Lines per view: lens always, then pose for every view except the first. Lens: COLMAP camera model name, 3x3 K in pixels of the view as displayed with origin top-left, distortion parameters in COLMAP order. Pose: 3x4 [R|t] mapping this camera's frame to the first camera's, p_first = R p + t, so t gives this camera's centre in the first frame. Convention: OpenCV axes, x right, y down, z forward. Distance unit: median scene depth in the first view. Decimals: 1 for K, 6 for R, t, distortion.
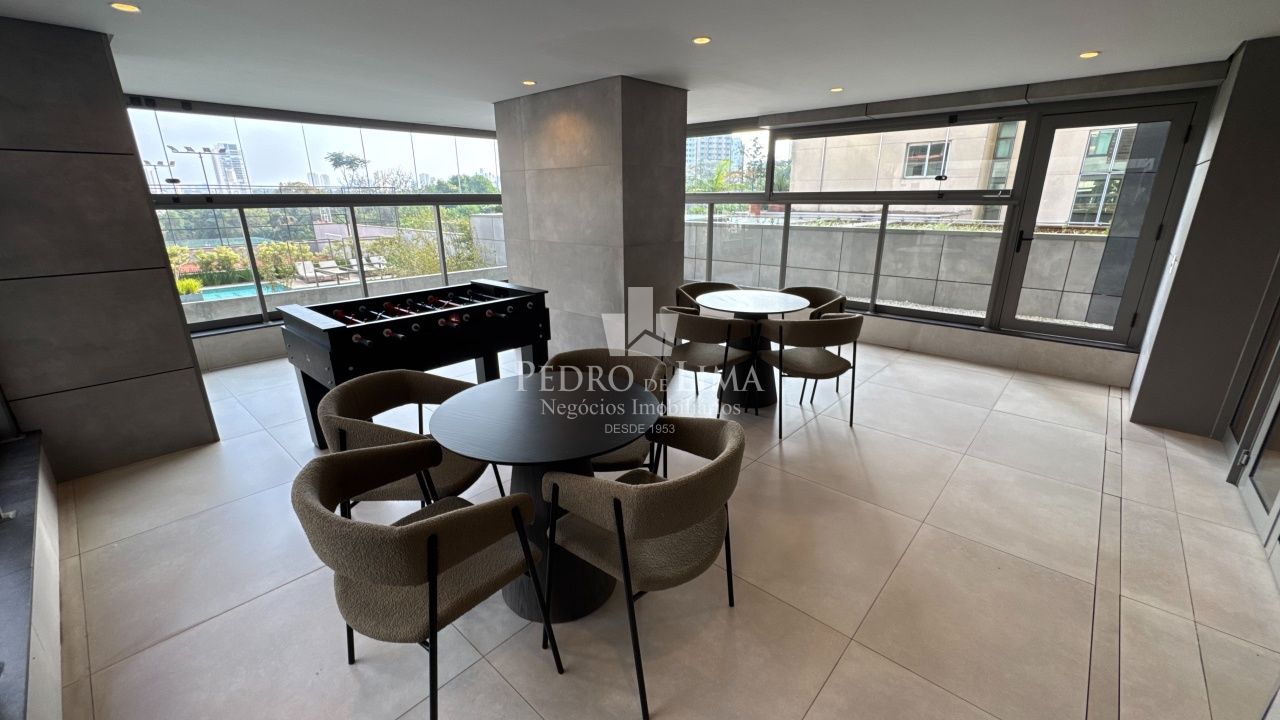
lens RADIAL K [[512.3, 0, 636.2], [0, 512.3, 356.2], [0, 0, 1]] dist [-0.000769, 0.000428]
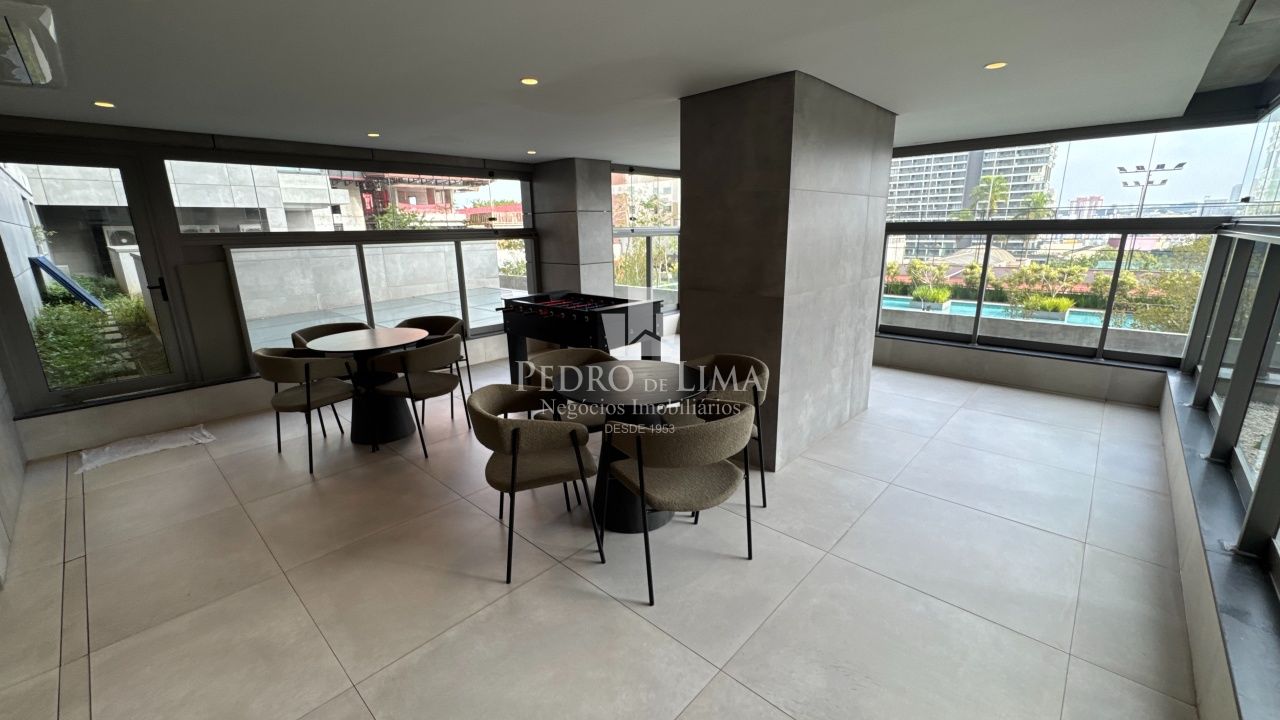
lens RADIAL K [[512.3, 0, 640.7], [0, 512.3, 357.8], [0, 0, 1]] dist [-0.000769, 0.000428]
pose [[-0.000882, 0.268630, -0.963243, 0.363769], [-0.297313, 0.919615, 0.256736, -0.131864], [0.954780, 0.286611, 0.079056, 0.381810]]
